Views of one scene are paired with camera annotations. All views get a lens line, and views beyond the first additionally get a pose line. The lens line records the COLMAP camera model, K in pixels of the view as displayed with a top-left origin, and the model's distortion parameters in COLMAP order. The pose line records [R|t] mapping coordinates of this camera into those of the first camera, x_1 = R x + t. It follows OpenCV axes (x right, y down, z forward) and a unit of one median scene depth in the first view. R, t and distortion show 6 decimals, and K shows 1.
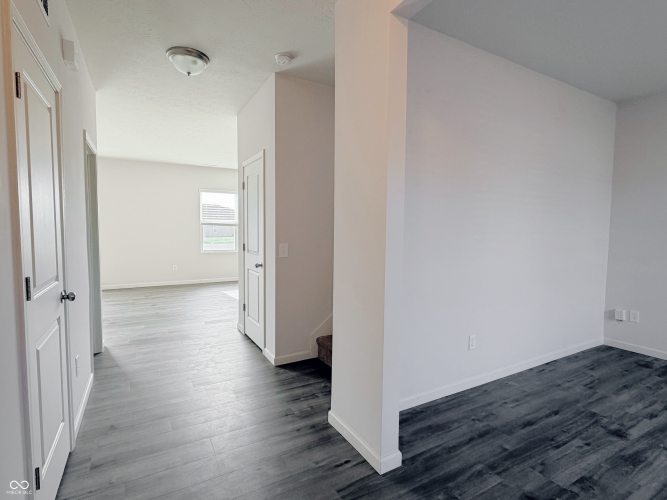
lens RADIAL K [[340.3, 0, 332.0], [0, 340.3, 249.6], [0, 0, 1]] dist [-0.010327, 0.001117]
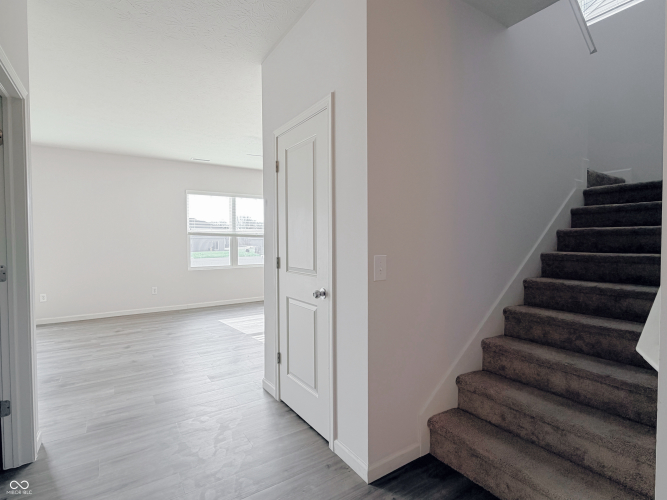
lens RADIAL K [[340.3, 0, 331.2], [0, 340.3, 248.8], [0, 0, 1]] dist [-0.010327, 0.001117]
pose [[0.997673, -0.017034, 0.066023, -0.194480], [0.019567, 0.999090, -0.037905, -0.006931], [-0.065318, 0.039109, 0.997098, 0.346689]]
